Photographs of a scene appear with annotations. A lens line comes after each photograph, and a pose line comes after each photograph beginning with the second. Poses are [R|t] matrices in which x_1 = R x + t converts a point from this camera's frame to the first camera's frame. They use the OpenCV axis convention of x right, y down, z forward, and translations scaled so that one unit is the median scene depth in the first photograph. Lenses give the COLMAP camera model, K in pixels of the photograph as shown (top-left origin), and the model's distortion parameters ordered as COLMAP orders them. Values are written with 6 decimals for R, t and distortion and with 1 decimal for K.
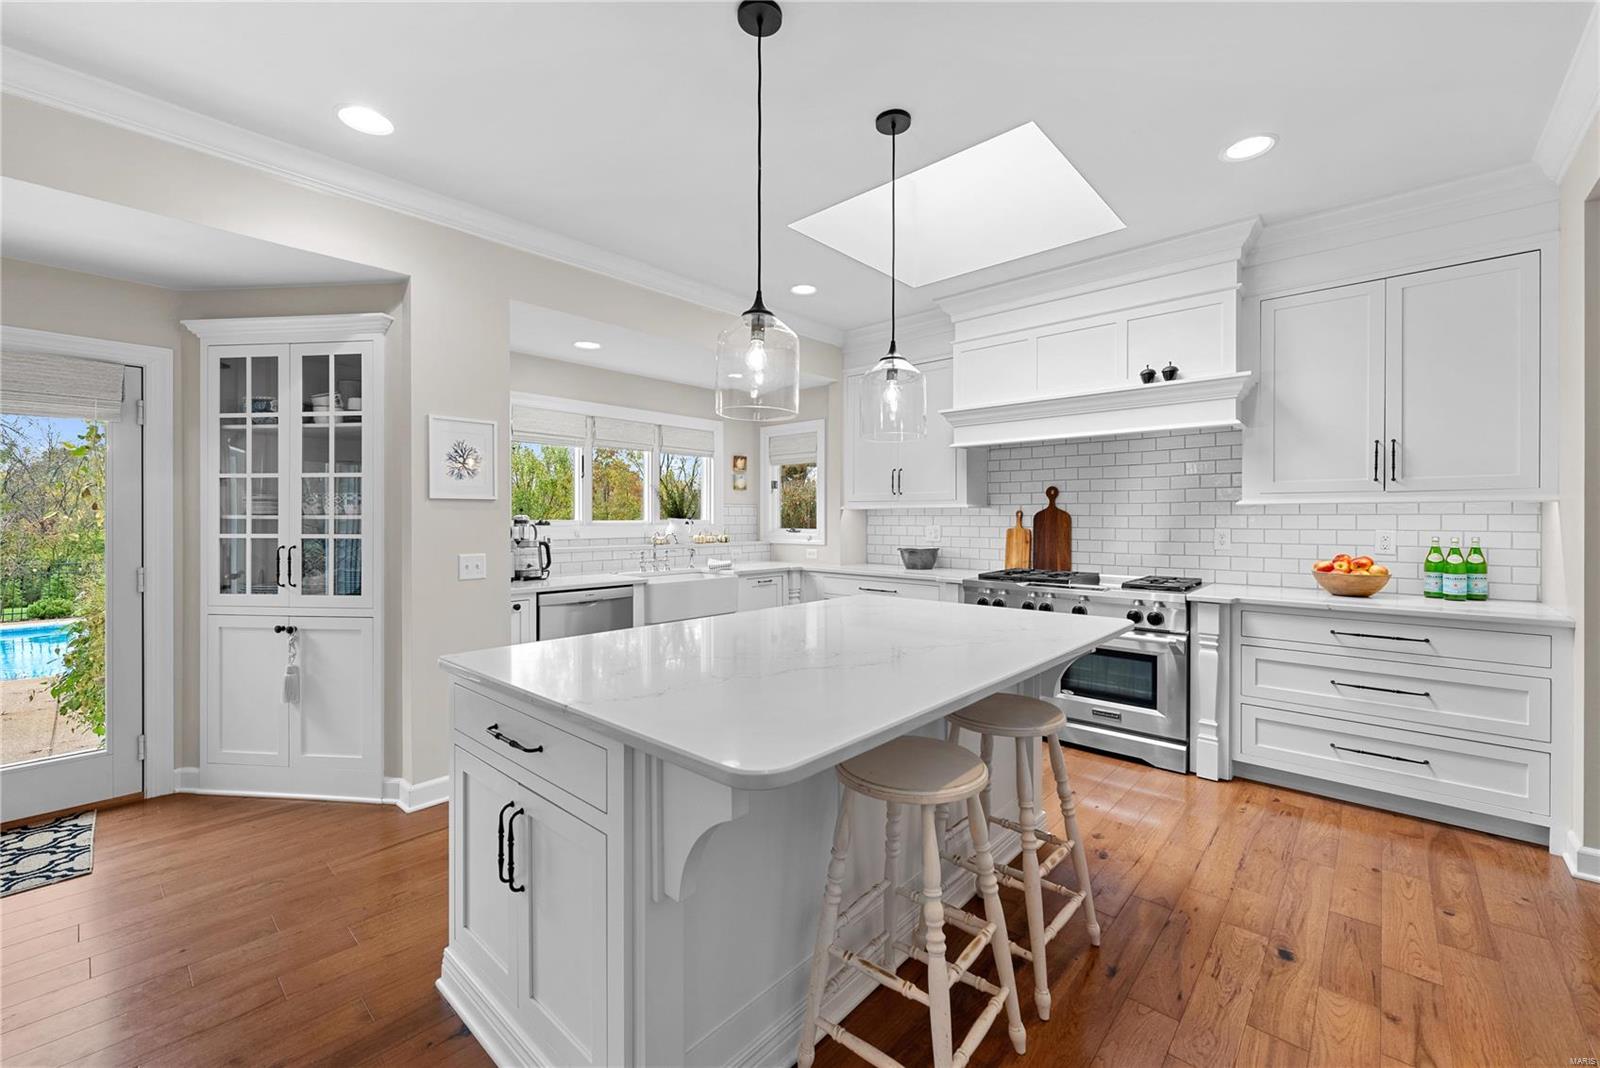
lens RADIAL K [[644.2, 0, 800.7], [0, 644.2, 522.0], [0, 0, 1]] dist [0.000435, 0.000145]
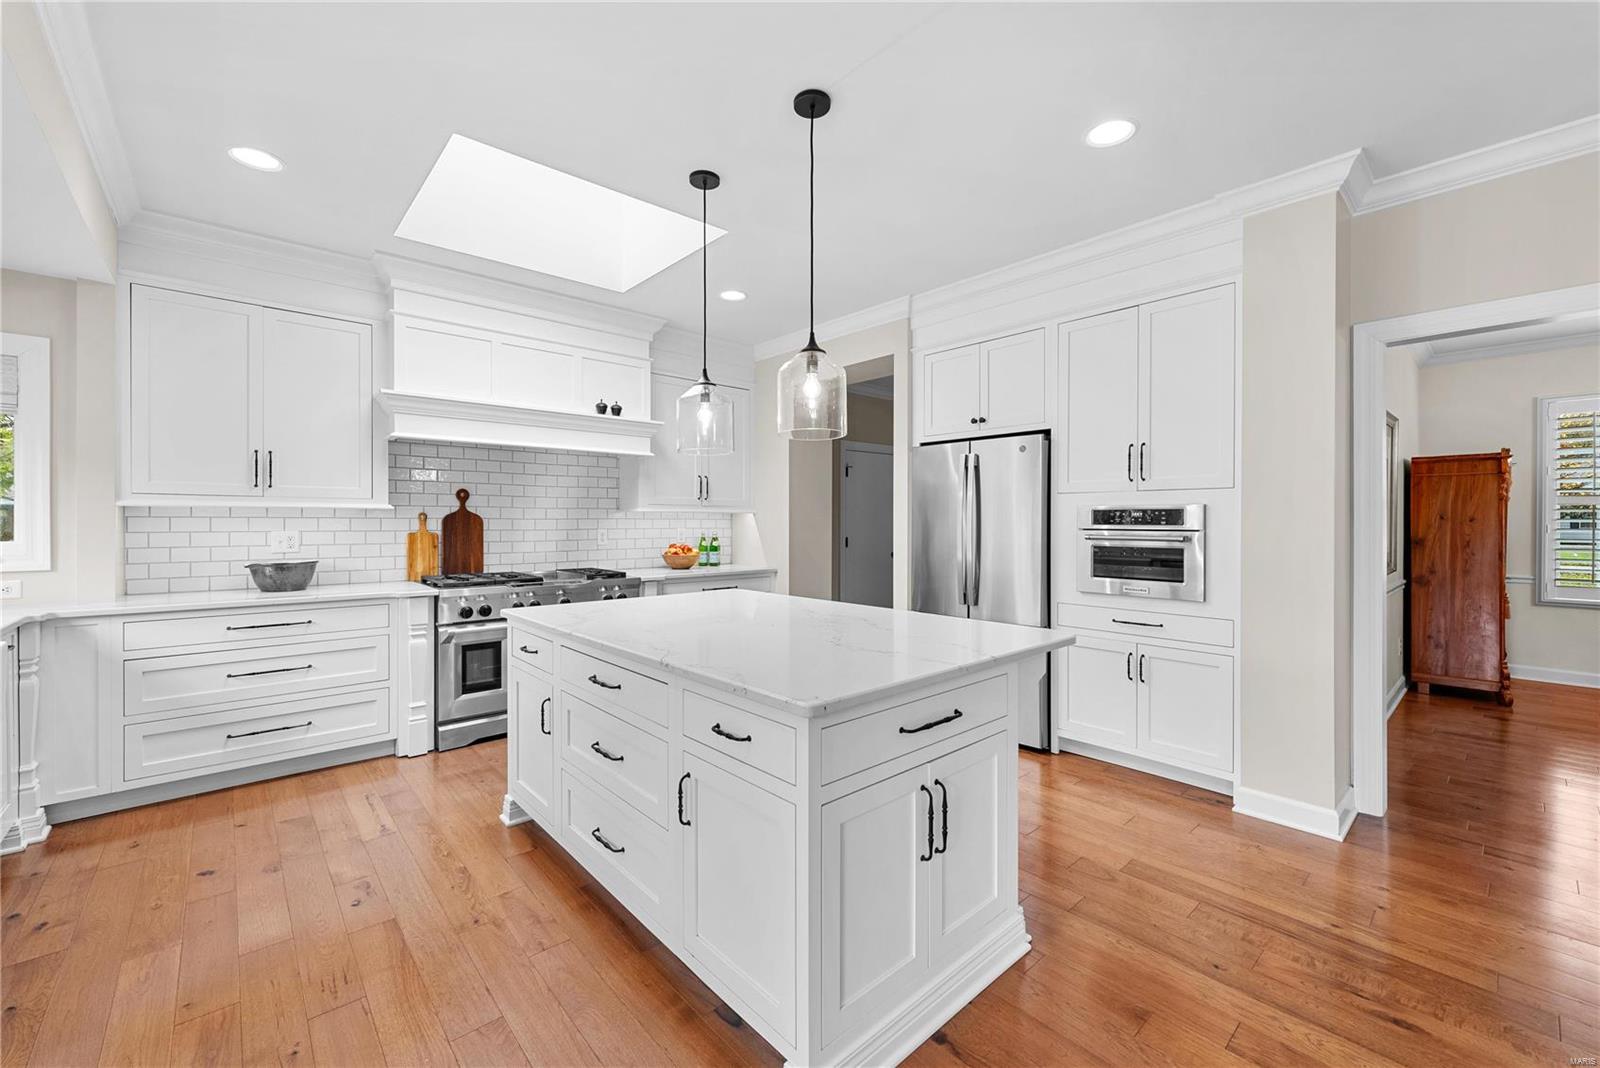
lens RADIAL K [[644.2, 0, 800.7], [0, 644.2, 522.0], [0, 0, 1]] dist [0.000435, 0.000145]
pose [[0.106261, -0.002126, 0.994336, -0.567209], [0.004016, 0.999990, 0.001709, -0.004472], [-0.994330, 0.003812, 0.106269, 0.407000]]
